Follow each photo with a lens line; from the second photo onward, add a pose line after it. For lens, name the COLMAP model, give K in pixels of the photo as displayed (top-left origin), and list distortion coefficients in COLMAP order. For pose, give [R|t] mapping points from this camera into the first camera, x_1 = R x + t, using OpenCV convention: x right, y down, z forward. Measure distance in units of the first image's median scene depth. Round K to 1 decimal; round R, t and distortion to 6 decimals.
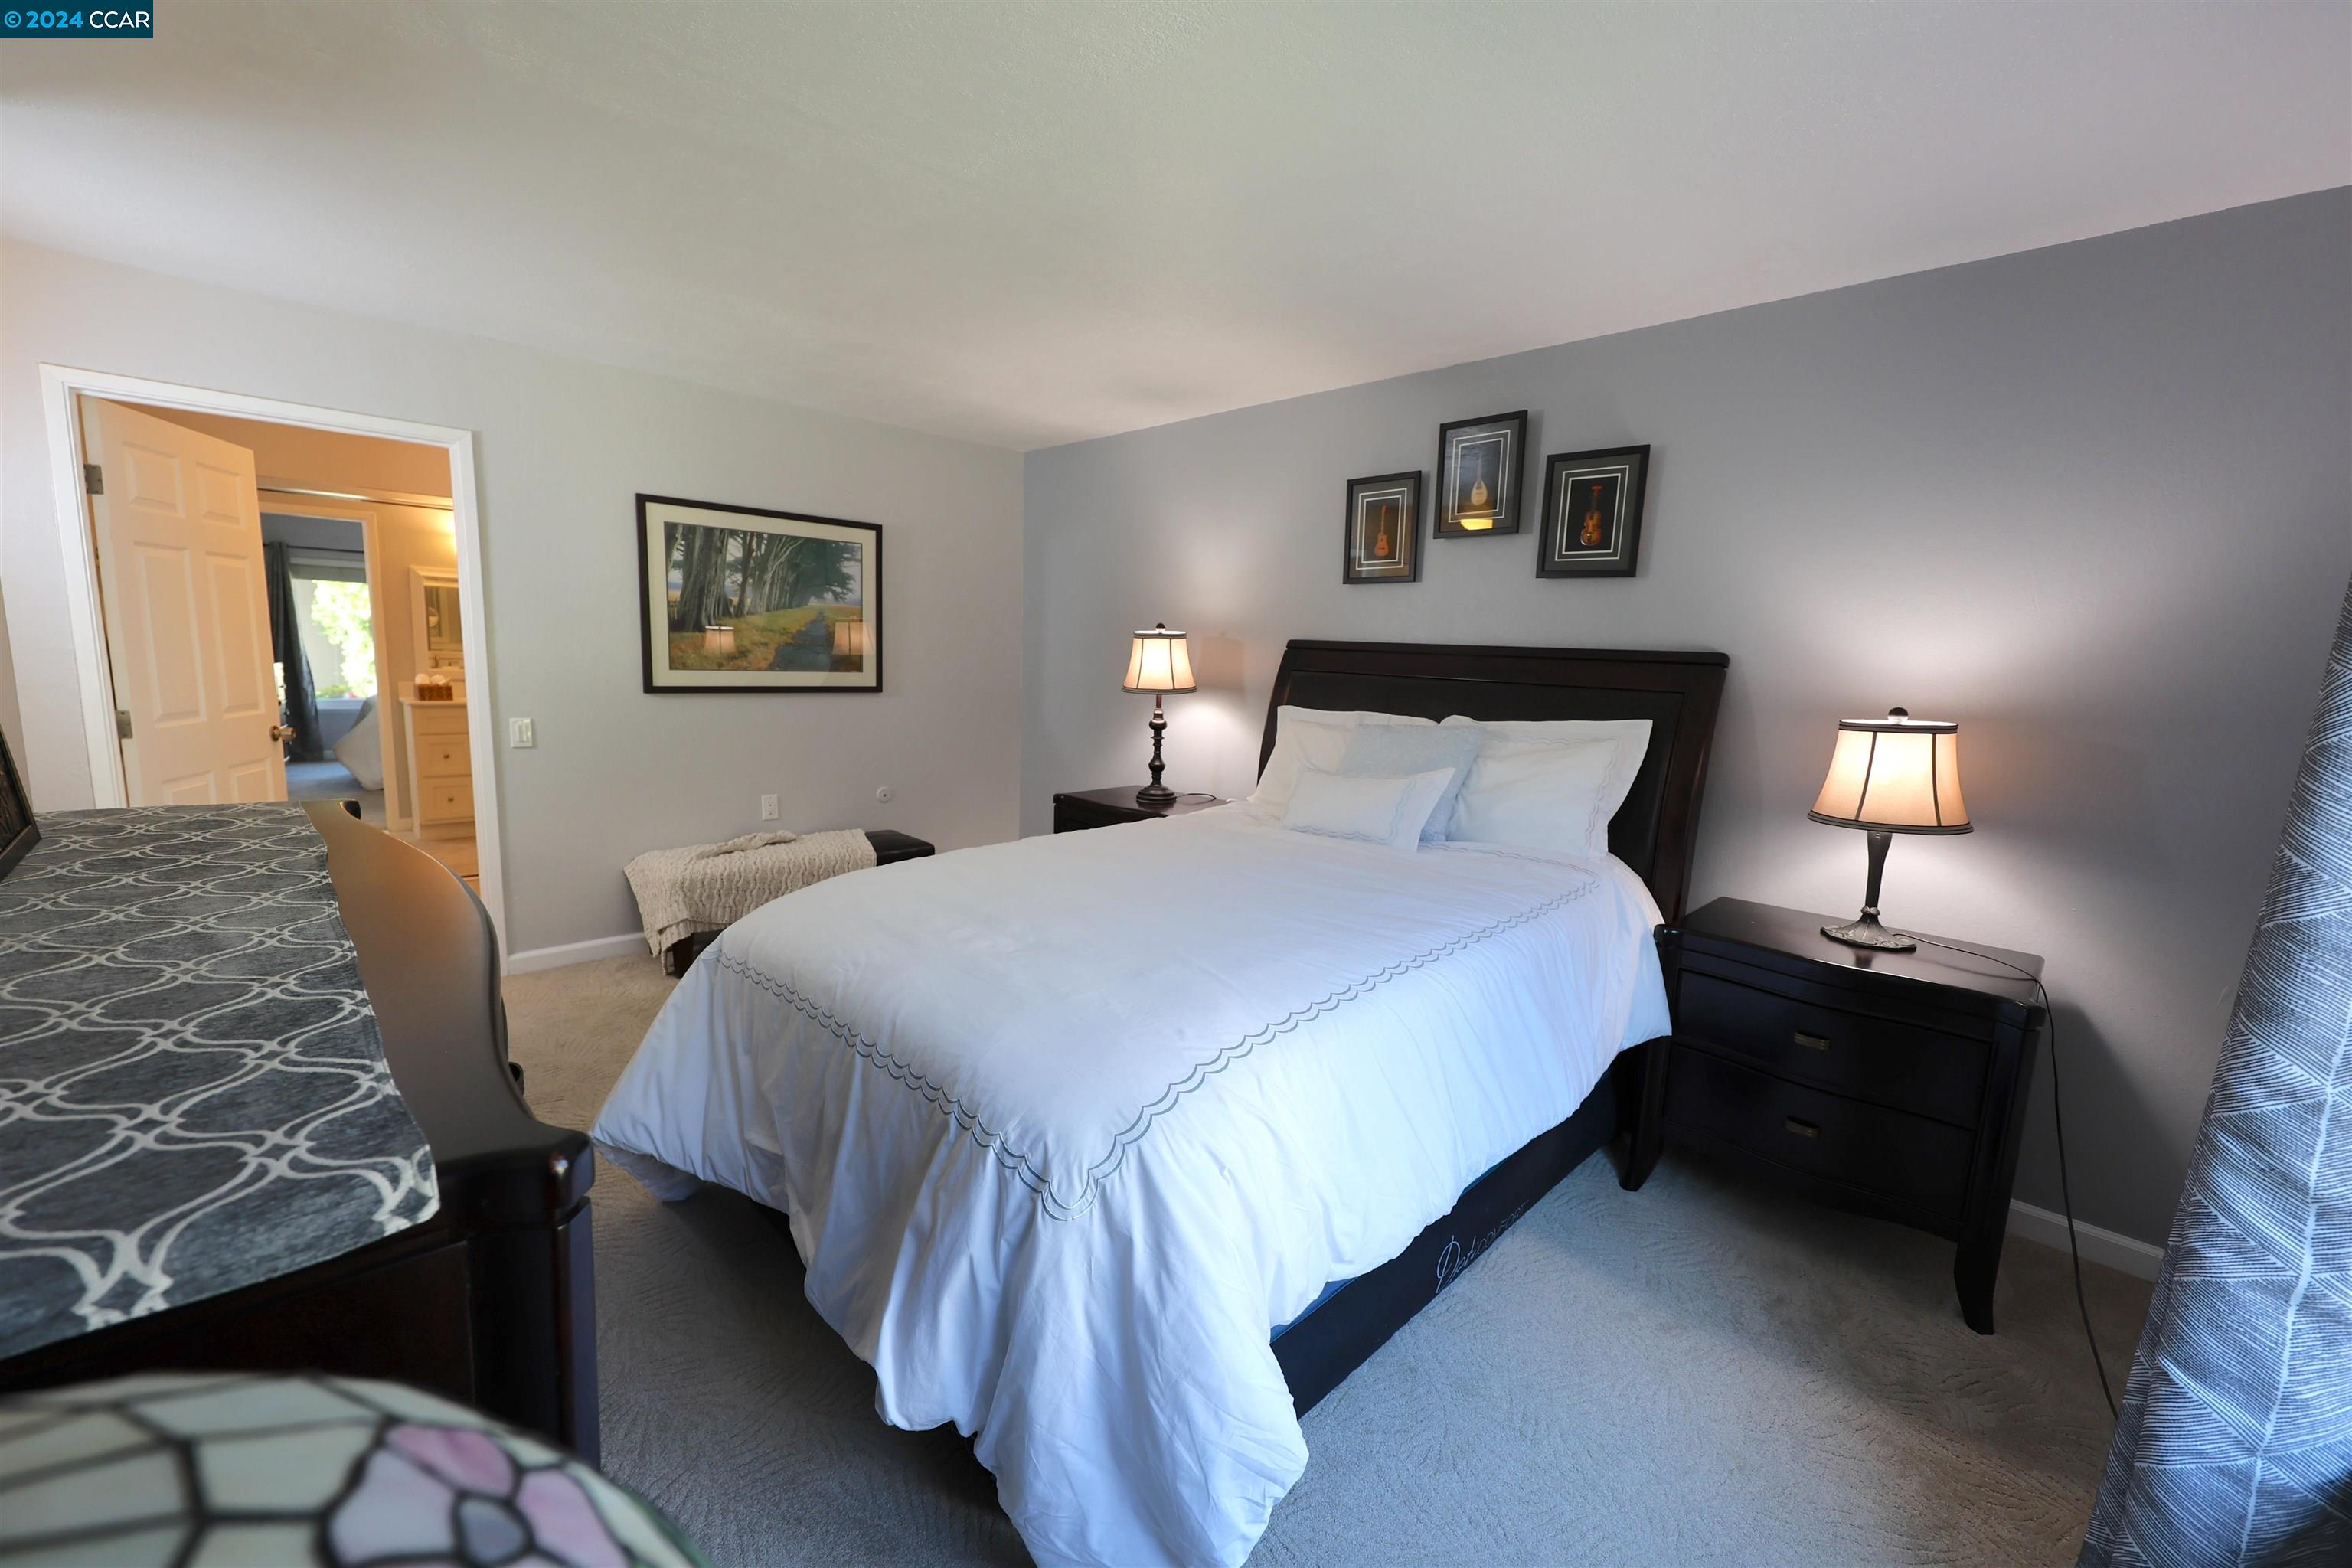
lens RADIAL K [[947.2, 0, 1187.1], [0, 947.2, 794.4], [0, 0, 1]] dist [0.001155, -0.000213]
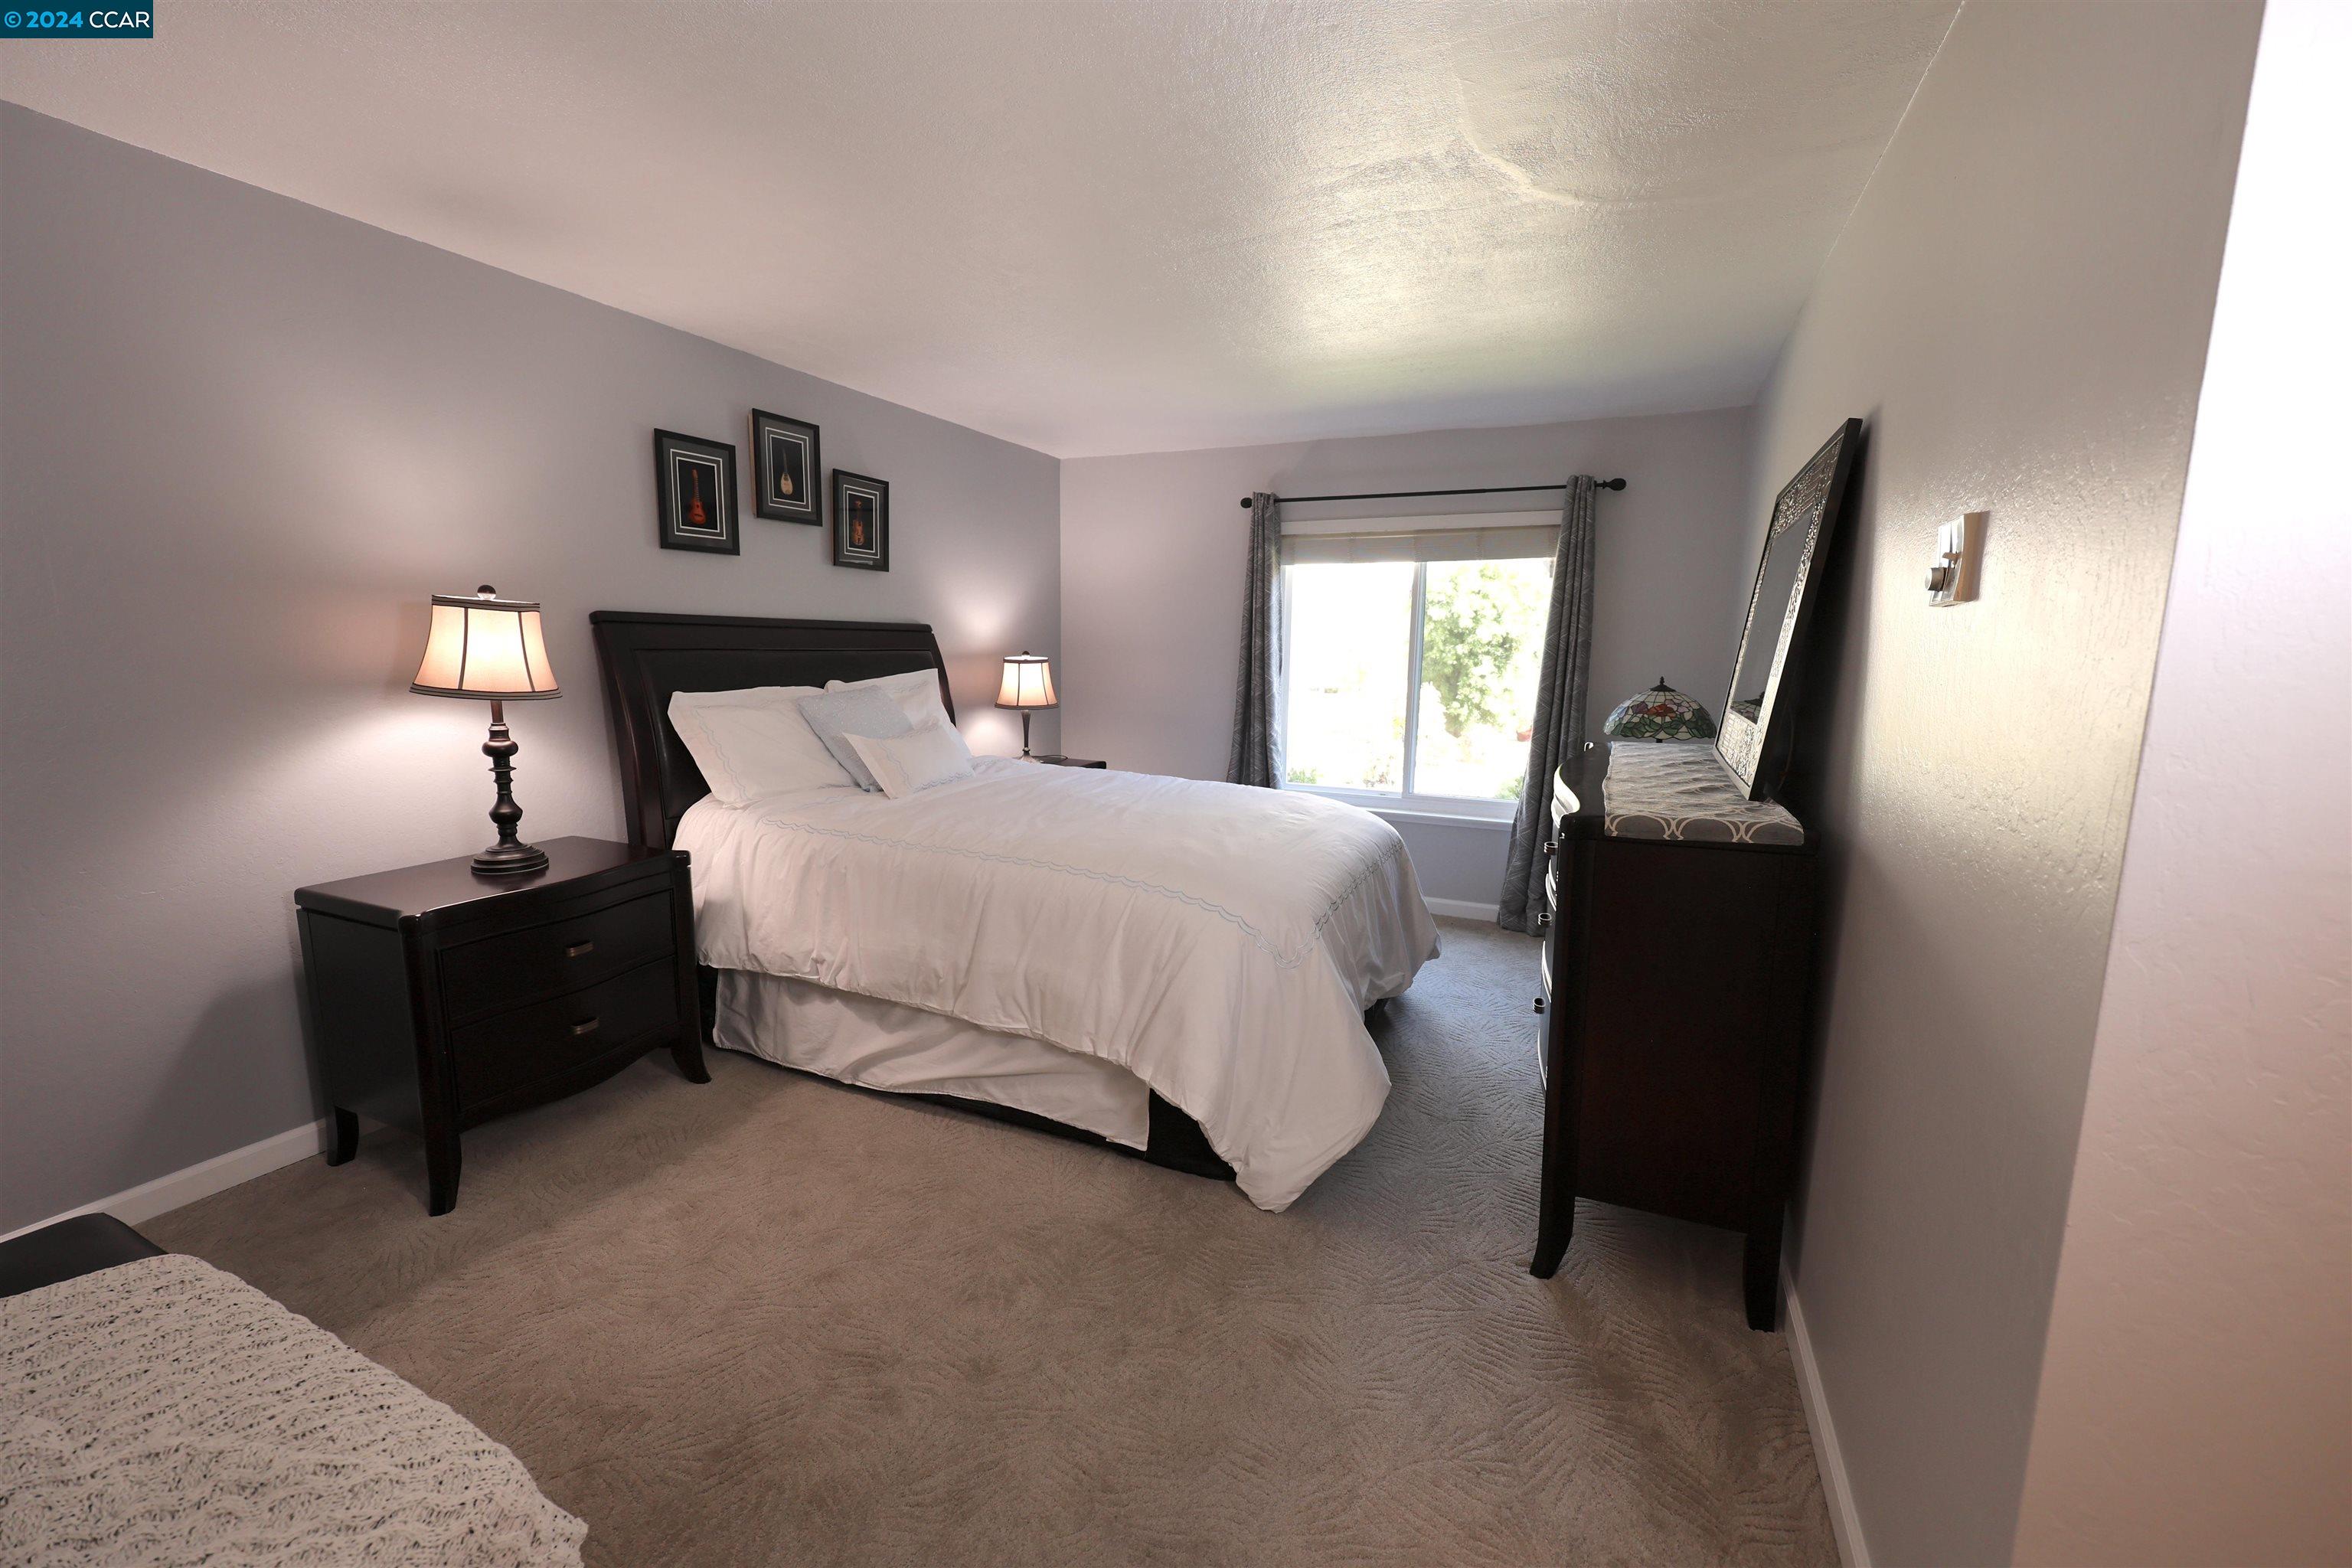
lens RADIAL K [[947.2, 0, 1182.6], [0, 947.2, 778.4], [0, 0, 1]] dist [0.001155, -0.000213]
pose [[-0.347071, -0.178238, 0.920746, -0.865170], [0.111646, 0.966940, 0.229265, -0.166601], [-0.931170, 0.182369, -0.315697, 0.885958]]
